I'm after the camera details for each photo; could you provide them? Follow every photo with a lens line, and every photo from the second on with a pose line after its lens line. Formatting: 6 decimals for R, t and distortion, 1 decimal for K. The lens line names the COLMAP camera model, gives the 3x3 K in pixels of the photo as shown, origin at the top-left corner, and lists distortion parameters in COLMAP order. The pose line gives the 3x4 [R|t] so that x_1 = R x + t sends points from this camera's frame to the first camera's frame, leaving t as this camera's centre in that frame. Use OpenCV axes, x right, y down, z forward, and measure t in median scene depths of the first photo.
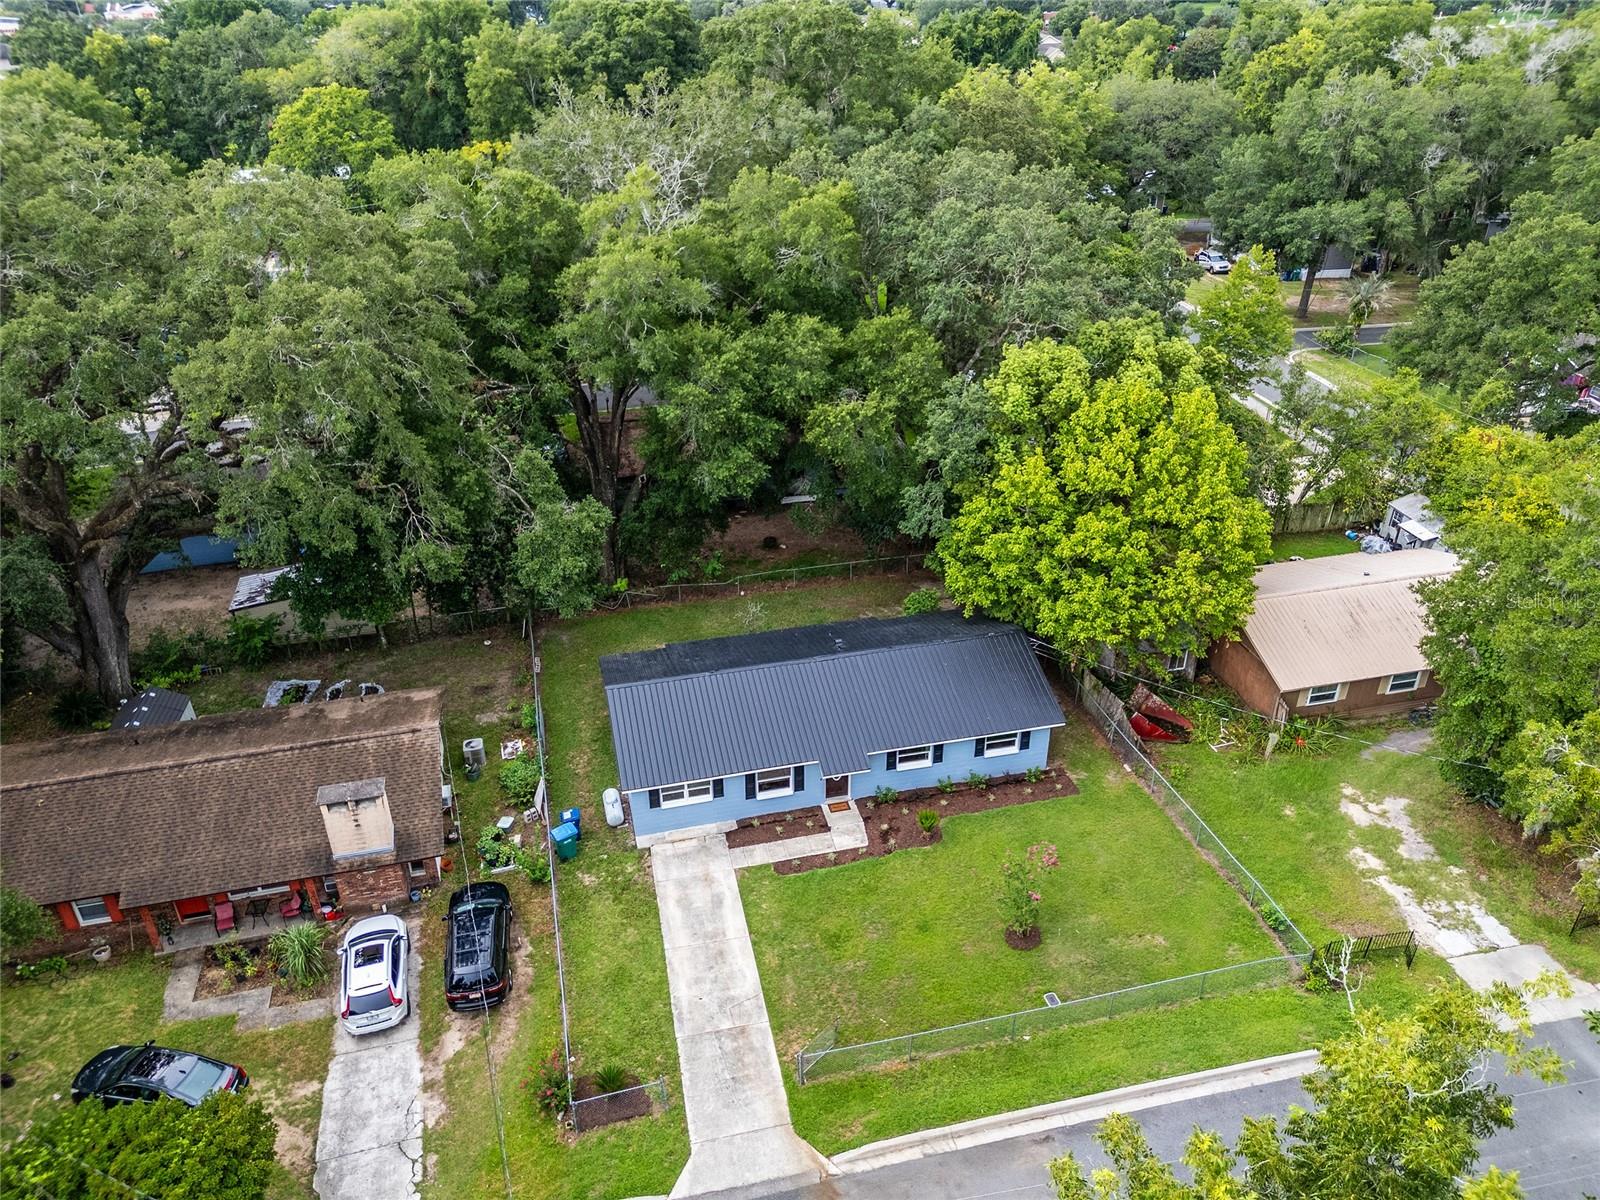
lens RADIAL K [[1167.3, 0, 800.0], [0, 1167.3, 600.0], [0, 0, 1]] dist [0.126348, -0.257815]
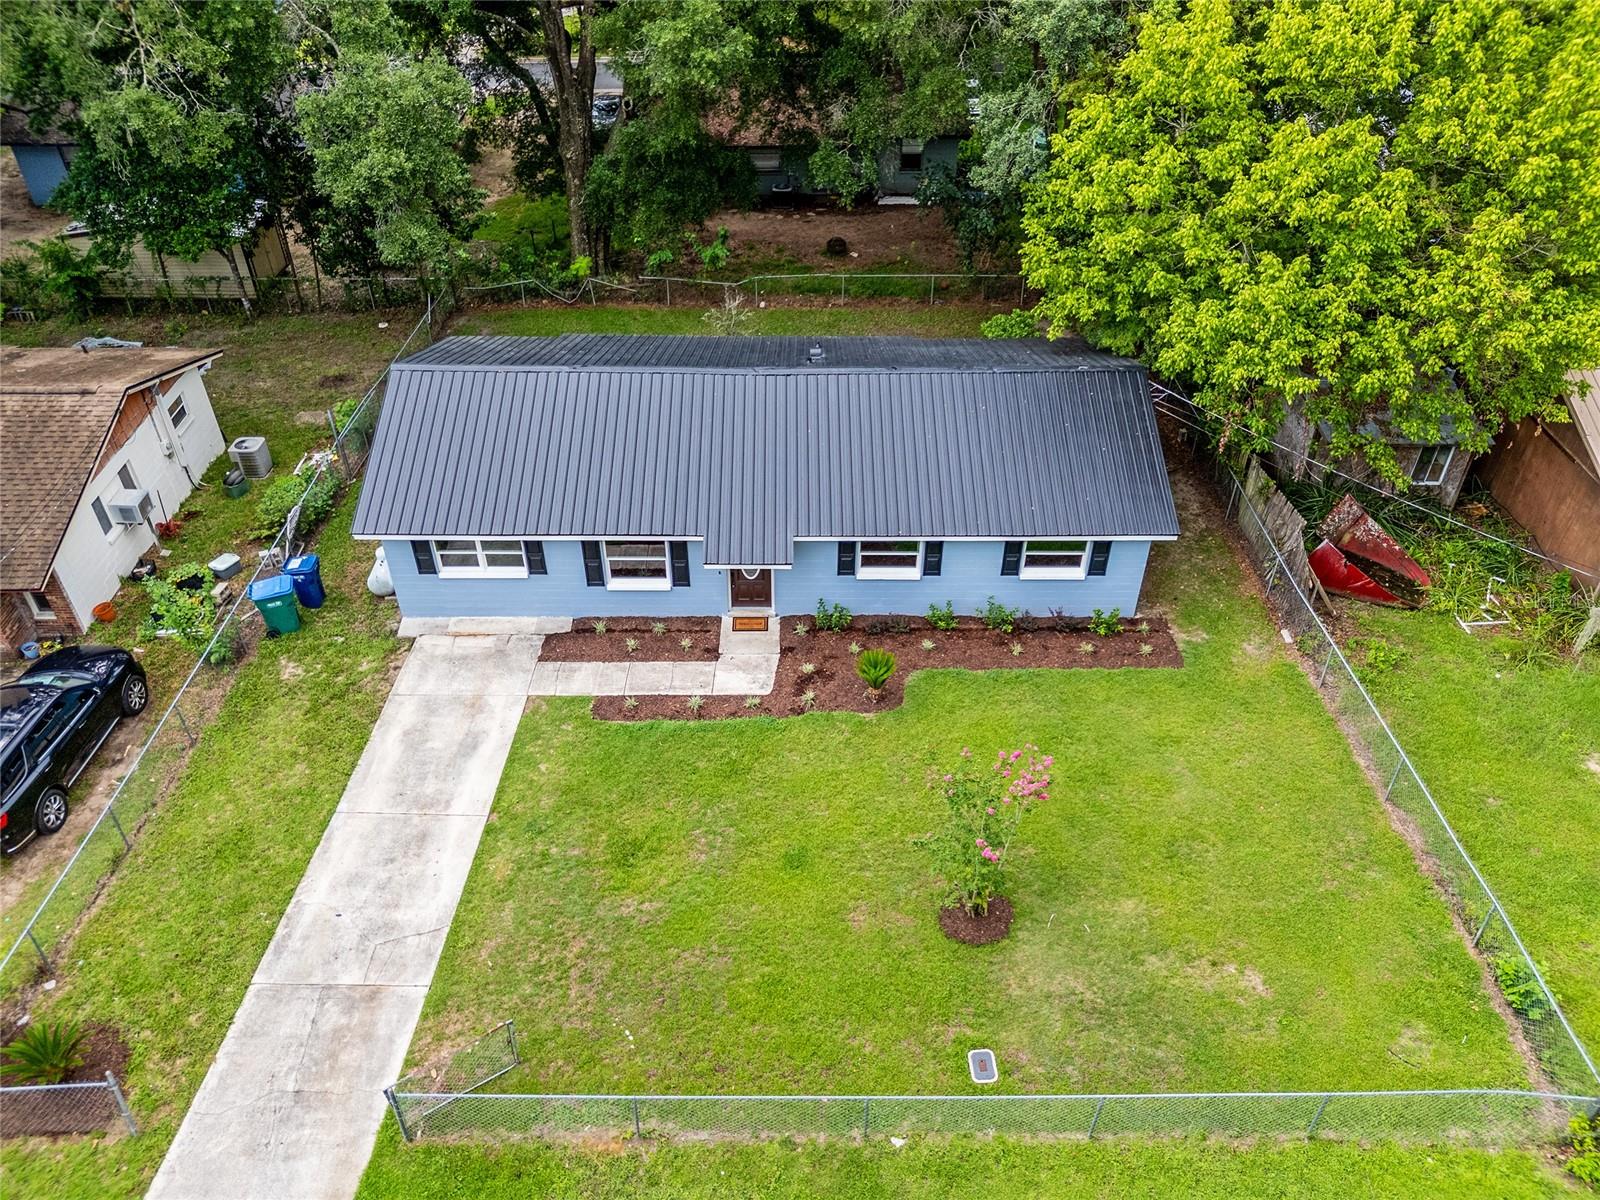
lens RADIAL K [[1175.8, 0, 800.0], [0, 1175.8, 600.0], [0, 0, 1]] dist [0.065470, -0.059666]
pose [[0.972058, 0.151552, -0.179265, 0.162449], [-0.124097, 0.979996, 0.155586, 0.071753], [0.199258, -0.128992, 0.971420, 0.443630]]
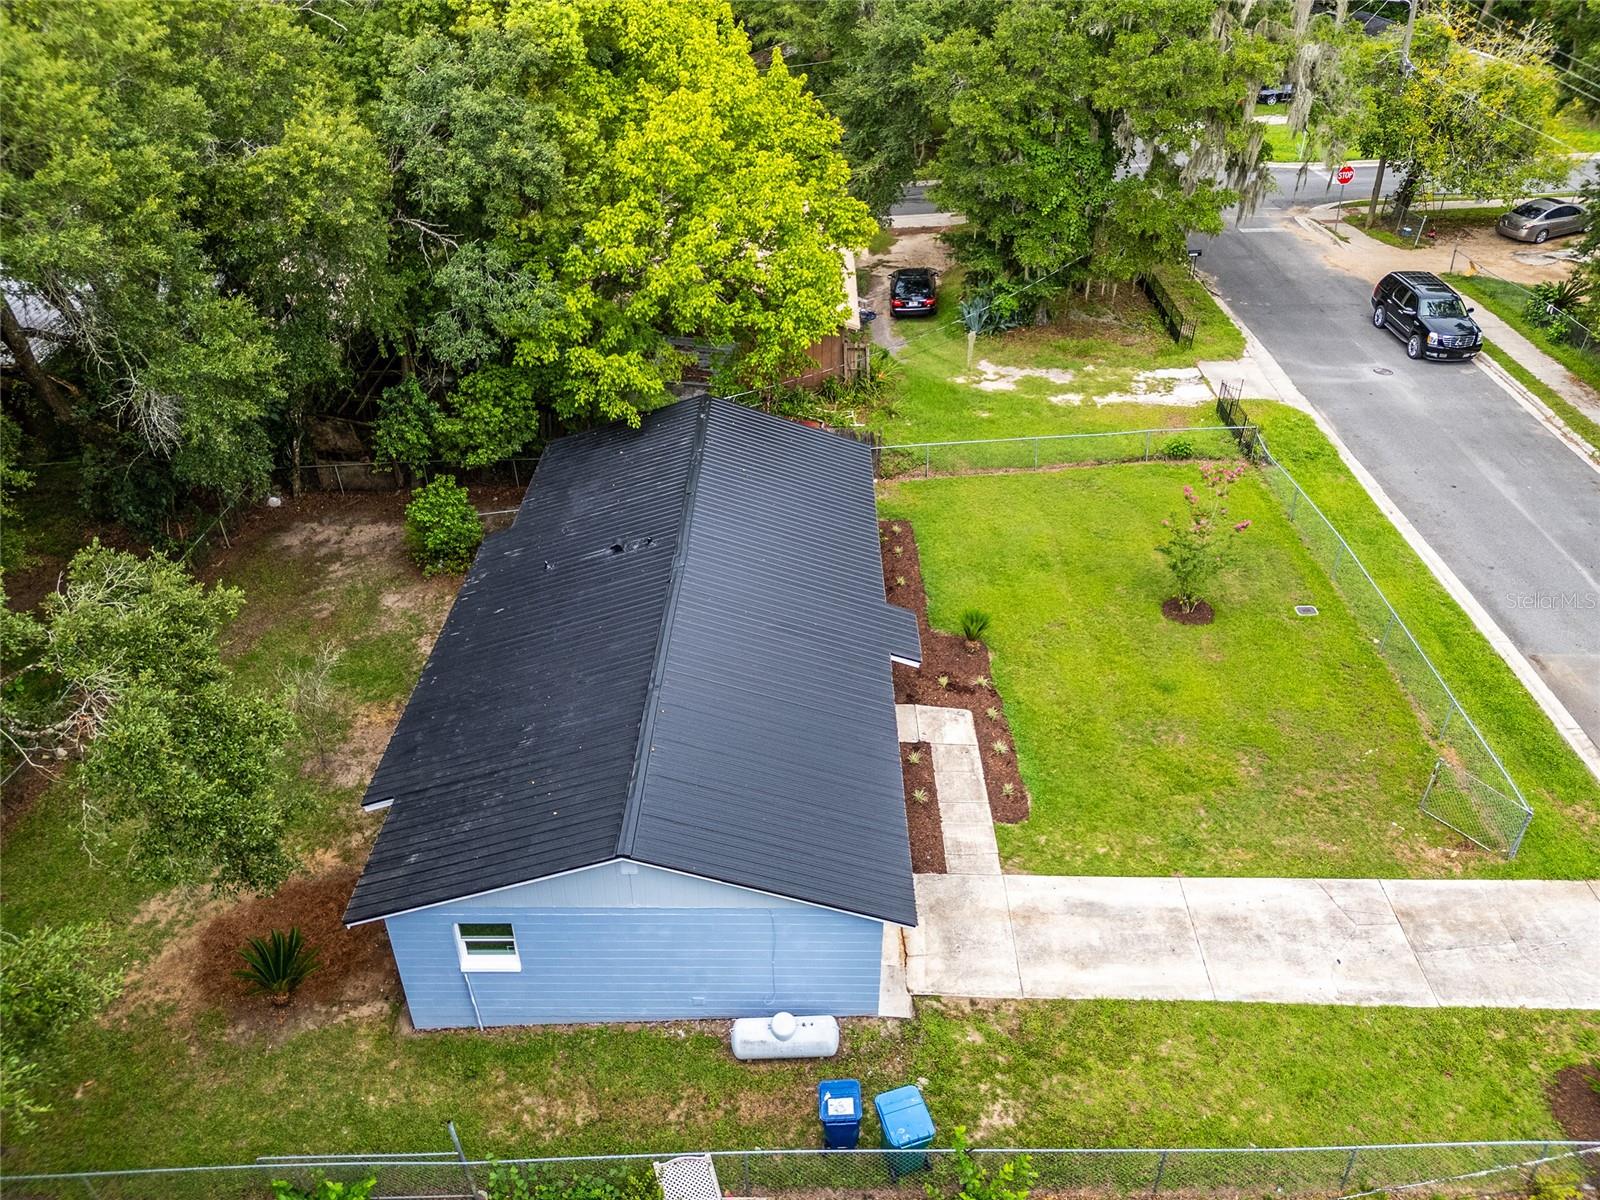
lens RADIAL K [[1175.8, 0, 800.0], [0, 1175.8, 600.0], [0, 0, 1]] dist [0.065470, -0.059666]
pose [[0.244120, -0.530248, 0.811937, -0.429086], [0.489455, 0.790169, 0.368871, -0.110483], [-0.837161, 0.307358, 0.452429, 0.751714]]
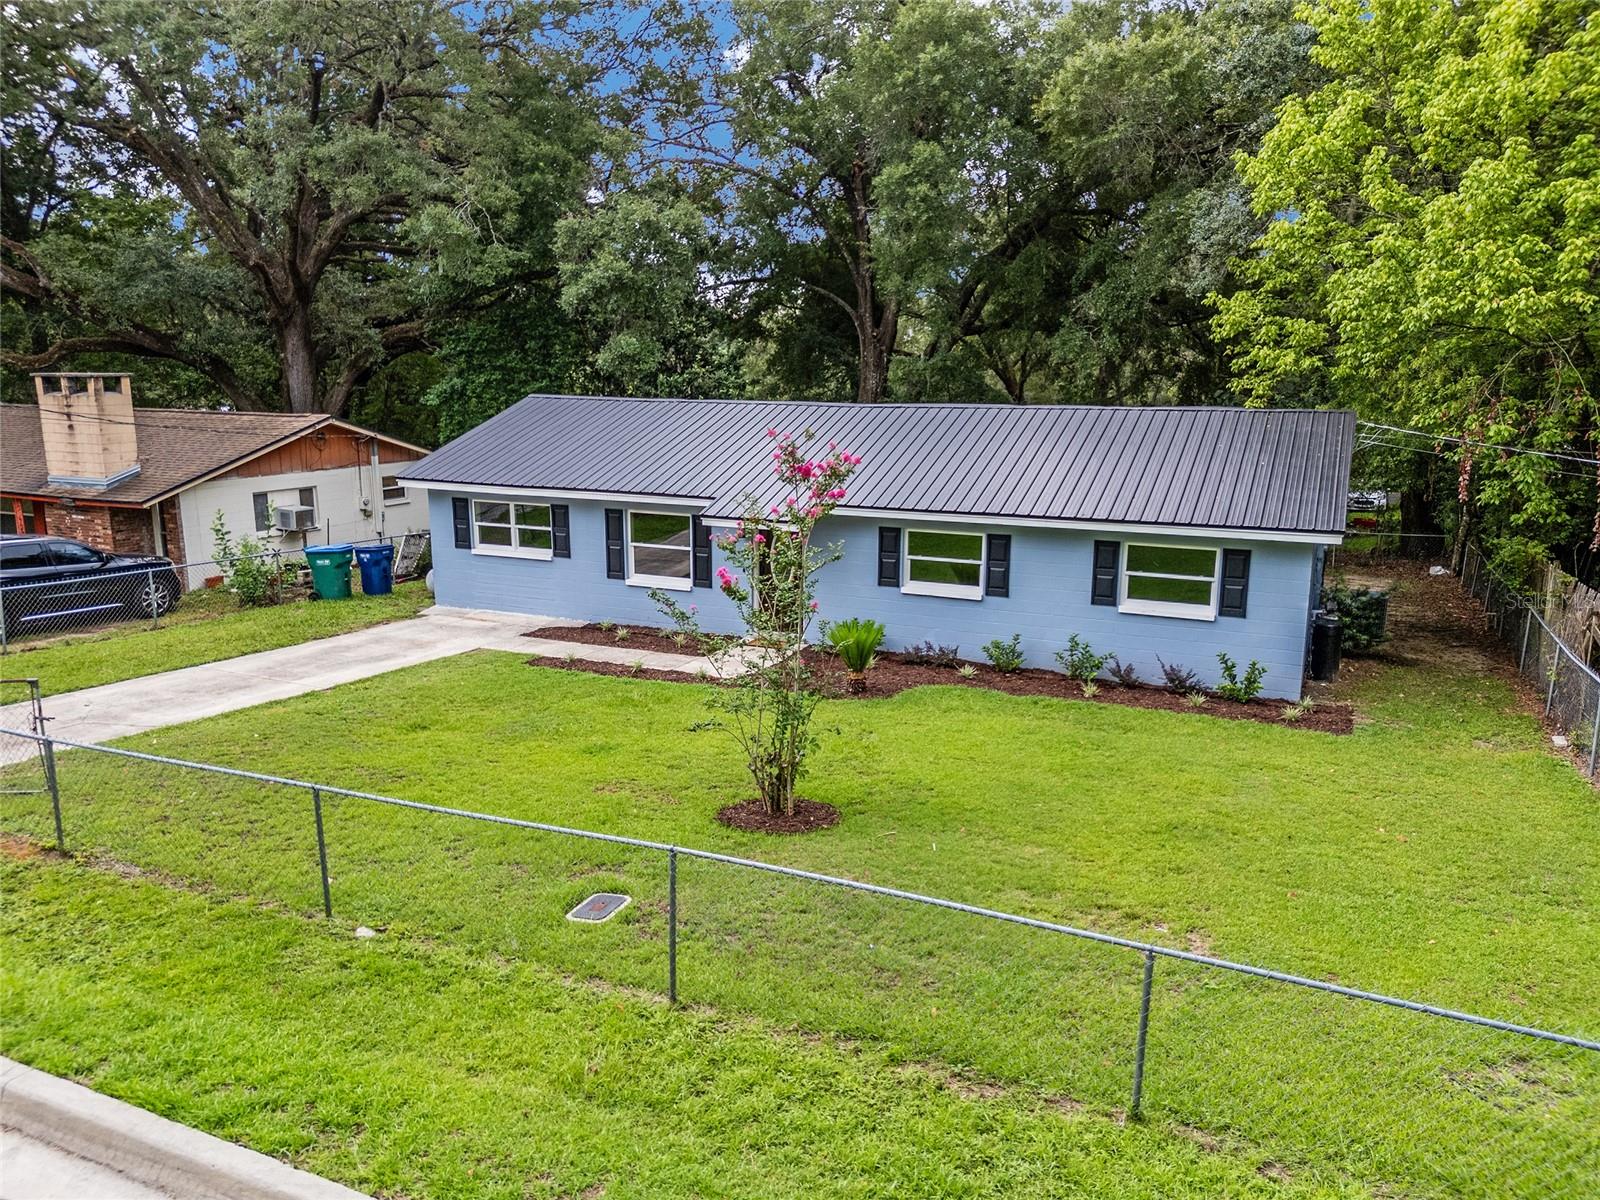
lens RADIAL K [[1175.8, 0, 800.0], [0, 1175.8, 600.0], [0, 0, 1]] dist [0.065470, -0.059666]
pose [[0.784158, 0.129920, -0.606809, 0.326227], [-0.319066, 0.923098, -0.214680, 0.259499], [0.532252, 0.361955, 0.765308, 0.652474]]
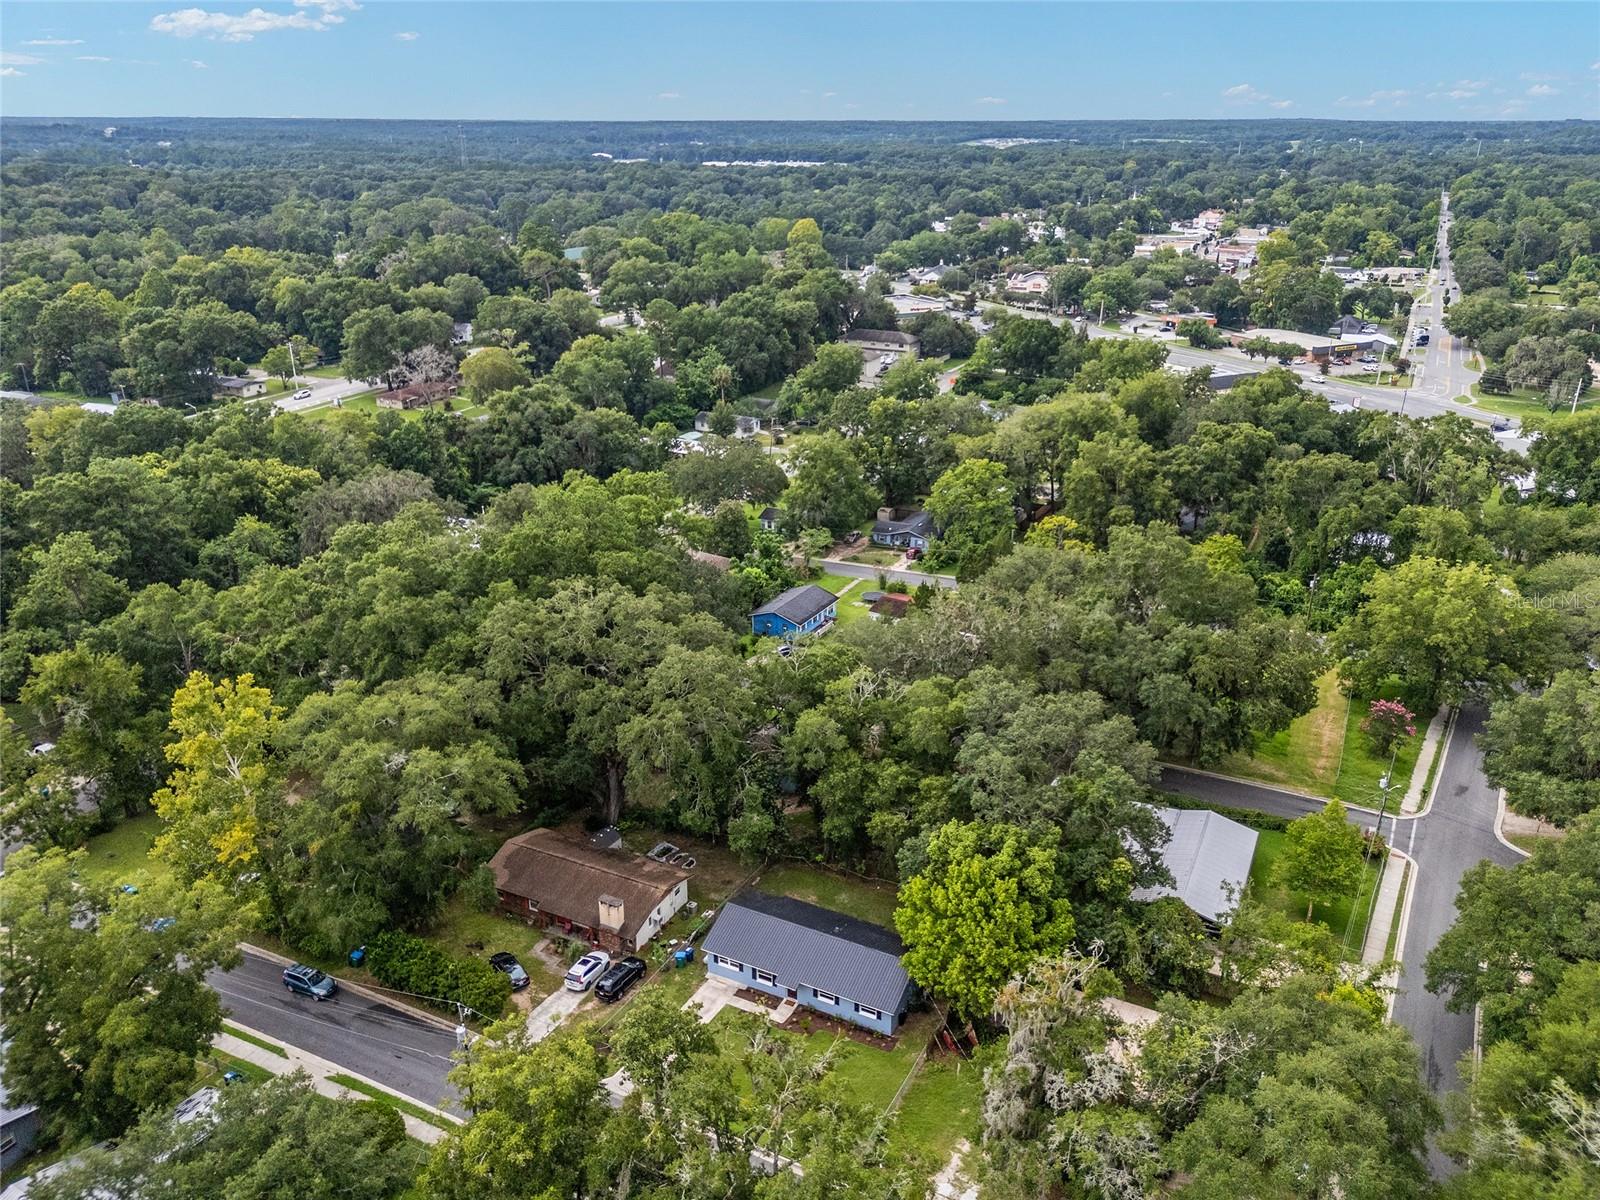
lens RADIAL K [[1175.8, 0, 800.0], [0, 1175.8, 600.0], [0, 0, 1]] dist [0.065470, -0.059666]
pose [[0.760788, 0.244251, -0.601284, 1.154344], [-0.330903, 0.942992, -0.035623, -0.436735], [0.558305, 0.226068, 0.798241, -0.846721]]
